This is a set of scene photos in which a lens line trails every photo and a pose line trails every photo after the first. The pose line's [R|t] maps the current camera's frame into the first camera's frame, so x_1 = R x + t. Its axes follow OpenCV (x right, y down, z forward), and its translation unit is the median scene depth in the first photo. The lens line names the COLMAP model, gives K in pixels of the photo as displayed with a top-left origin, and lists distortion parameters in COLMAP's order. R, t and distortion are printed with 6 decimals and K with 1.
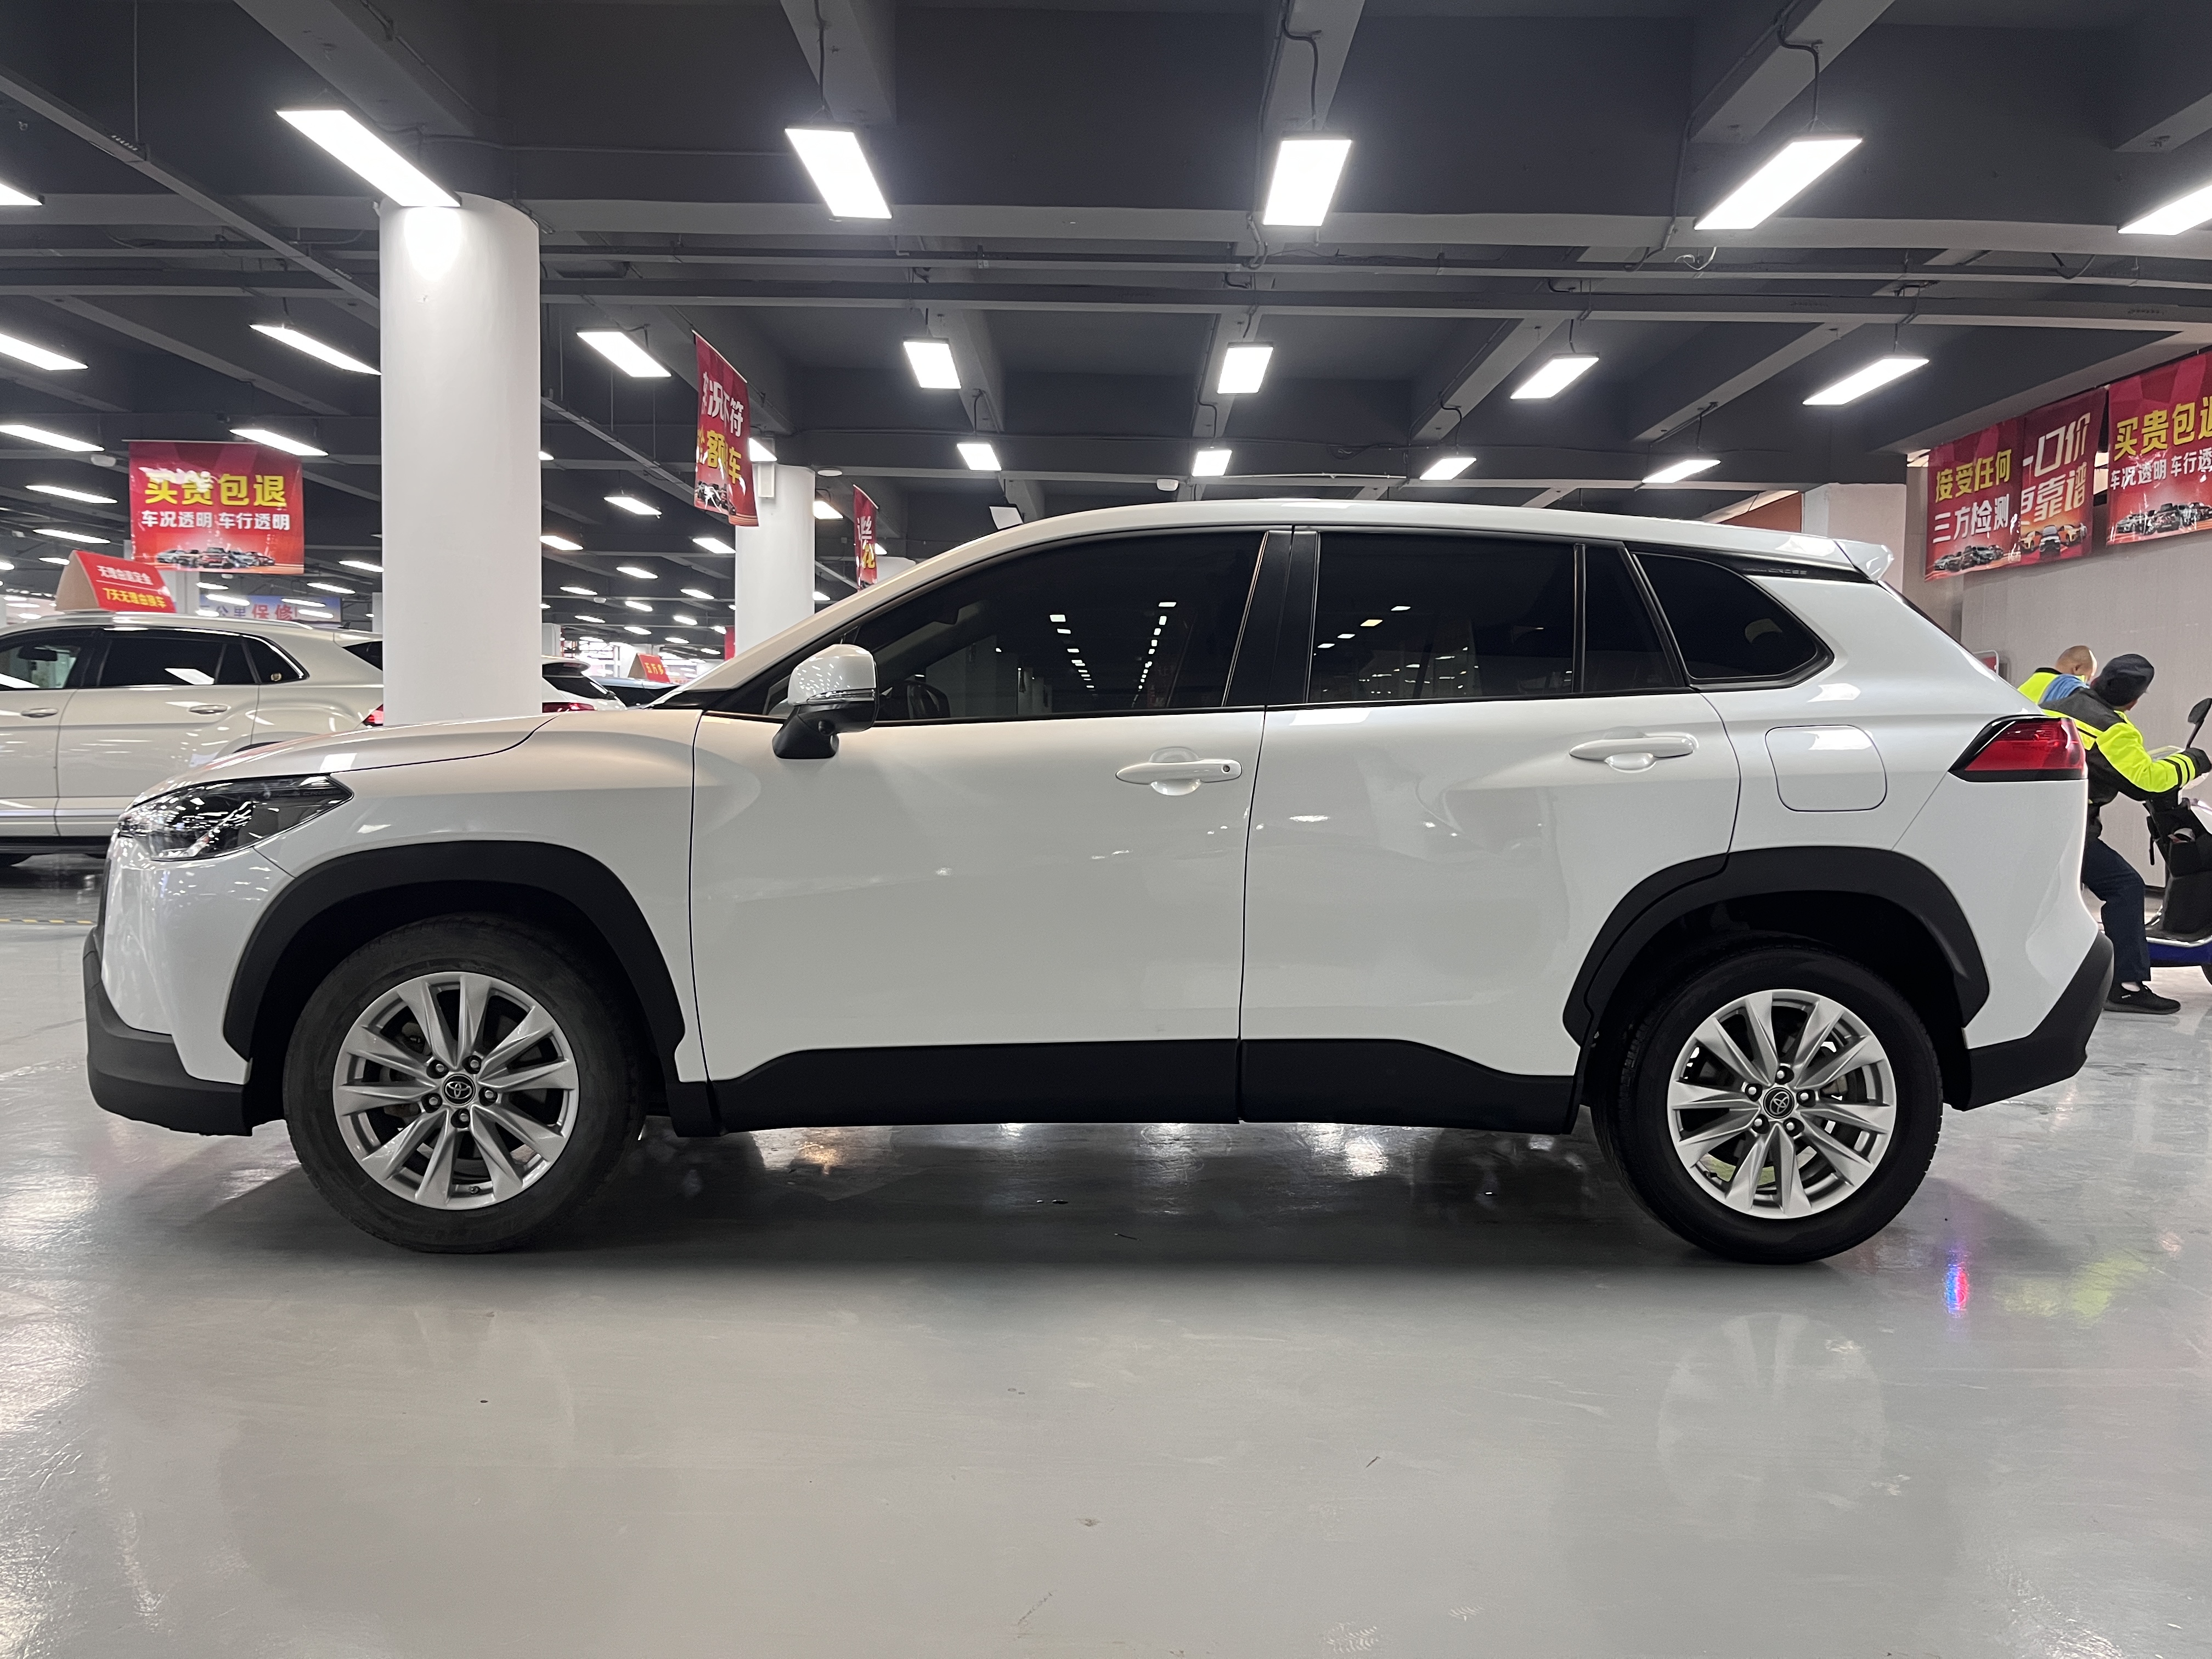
lens RADIAL K [[1687.0, 0, 1124.3], [0, 1687.0, 836.4], [0, 0, 1]] dist [0.051393, -0.086650]
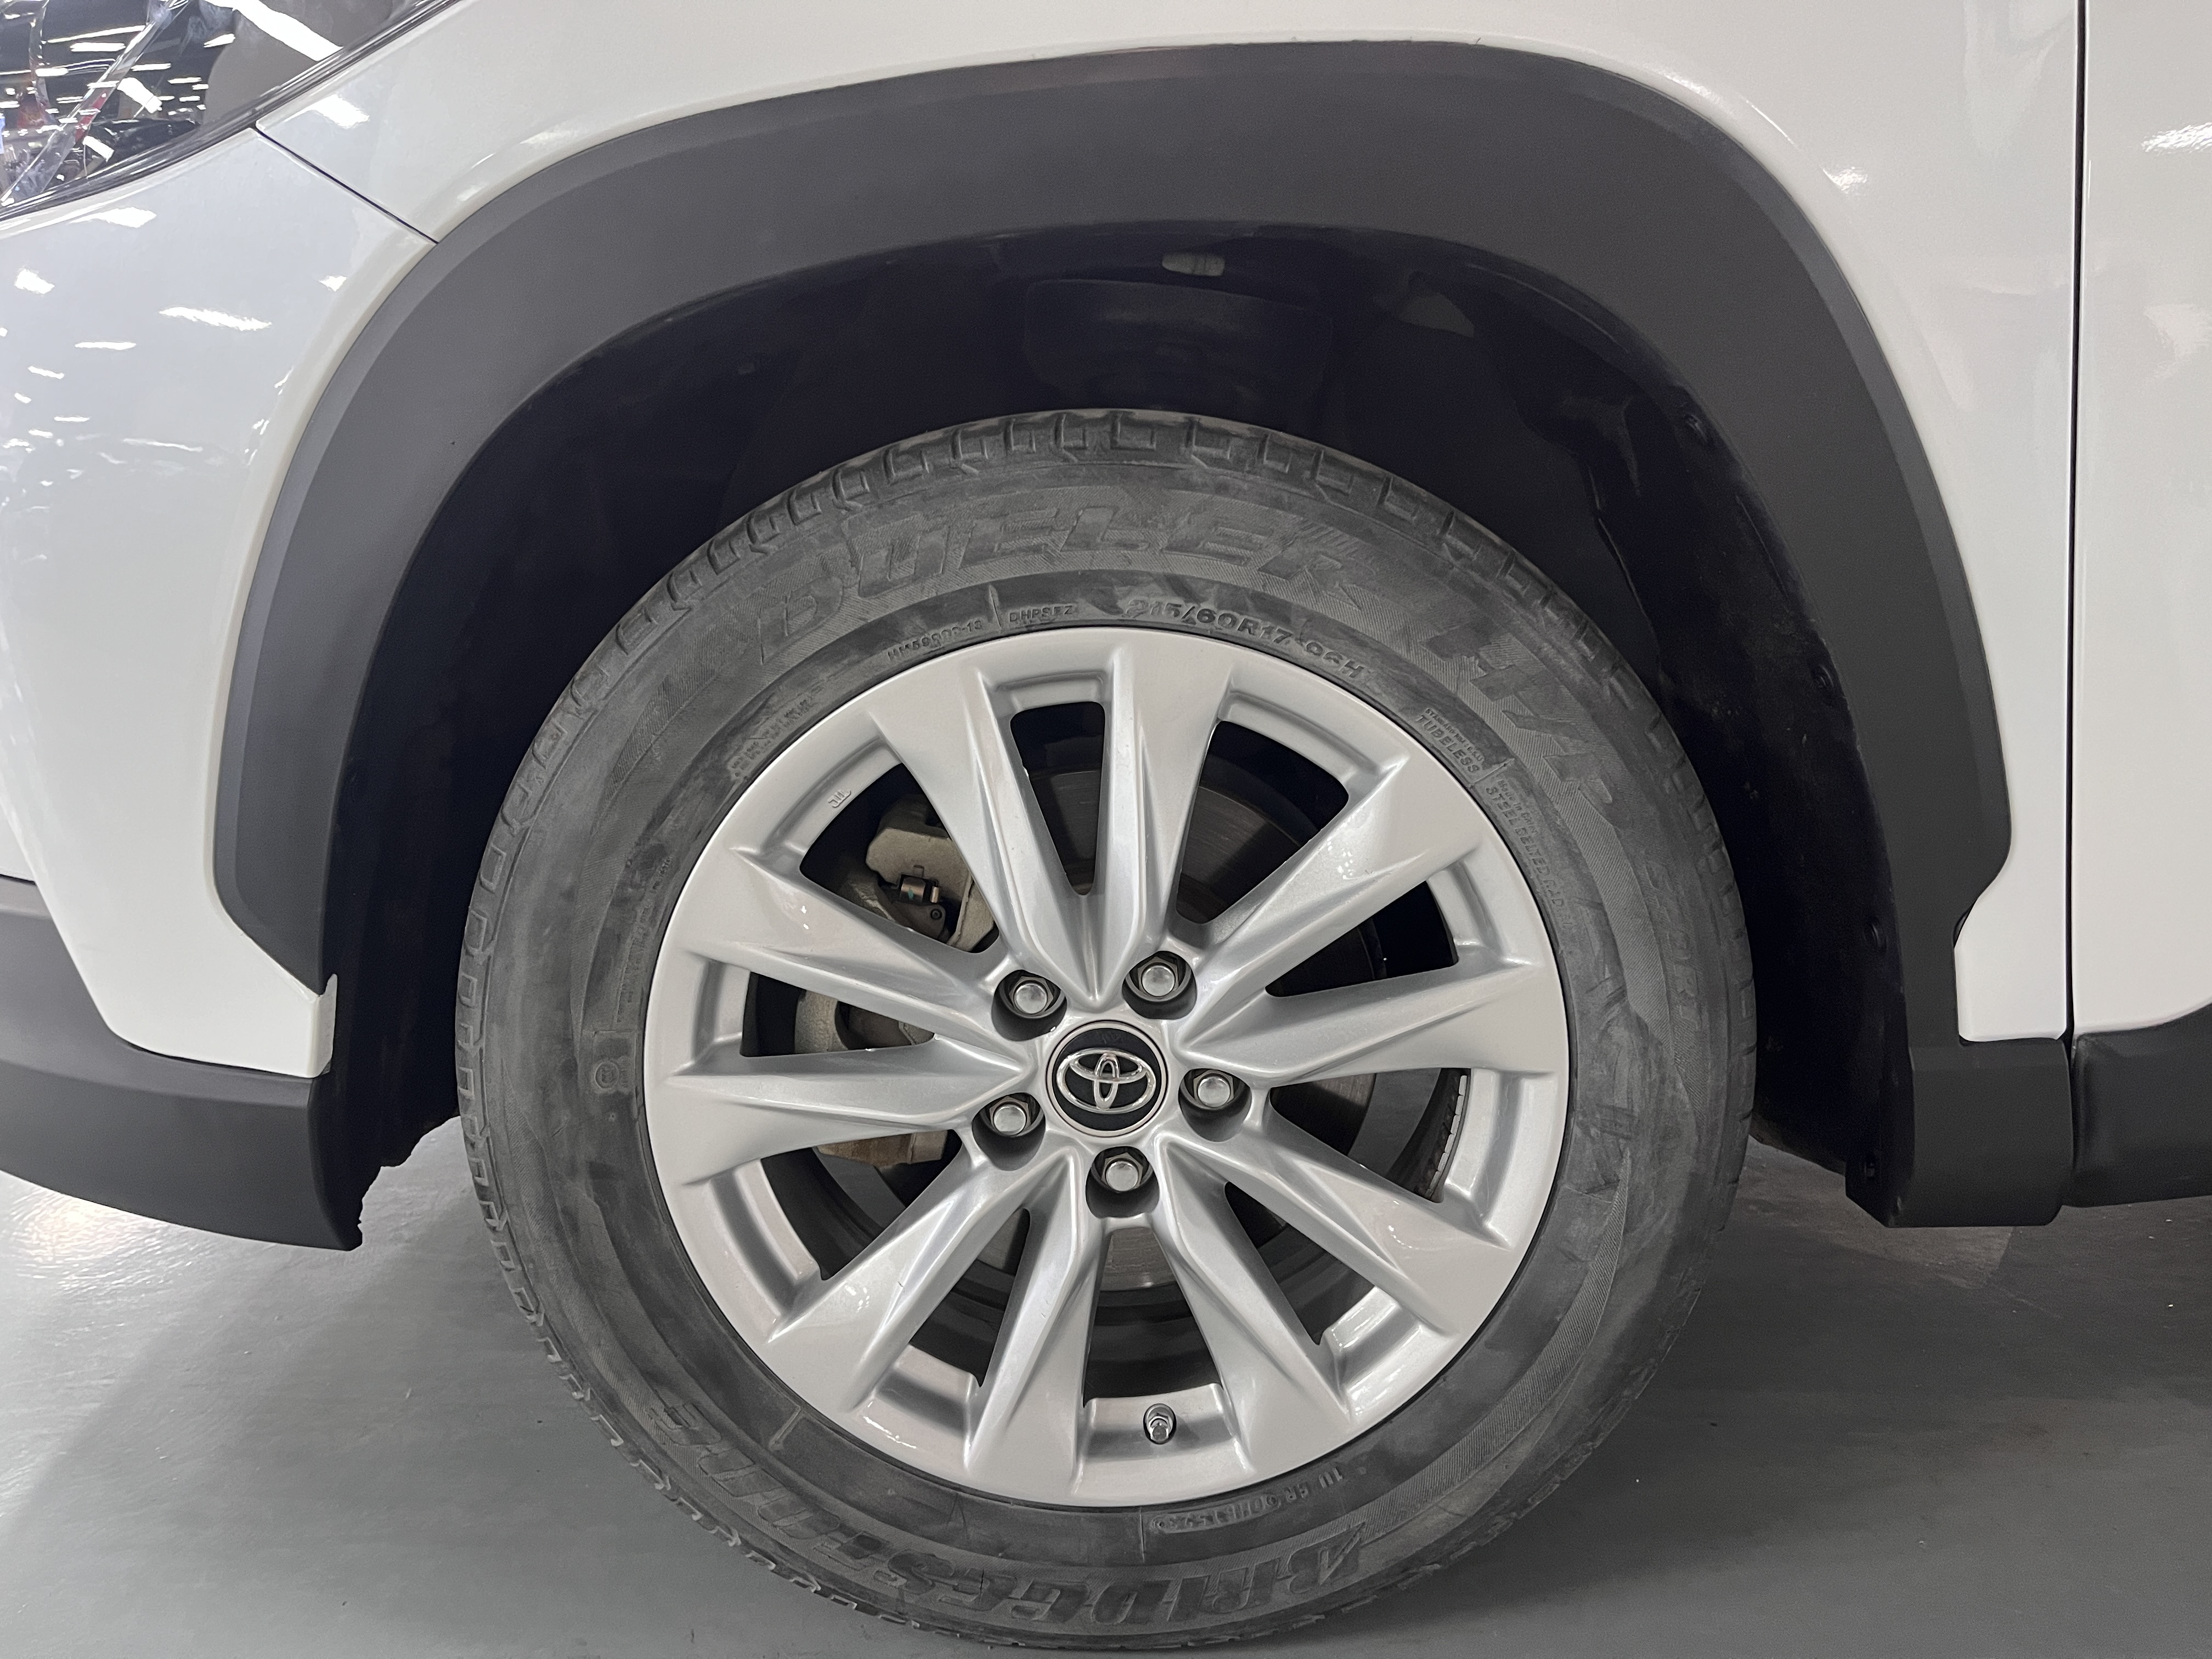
lens RADIAL K [[1687.0, 0, 1091.0], [0, 1687.0, 824.5], [0, 0, 1]] dist [0.051393, -0.086650]
pose [[0.997716, -0.019531, -0.064658, -0.376827], [0.029416, 0.987375, 0.155645, 0.069437], [0.060802, -0.157192, 0.985695, 0.748172]]
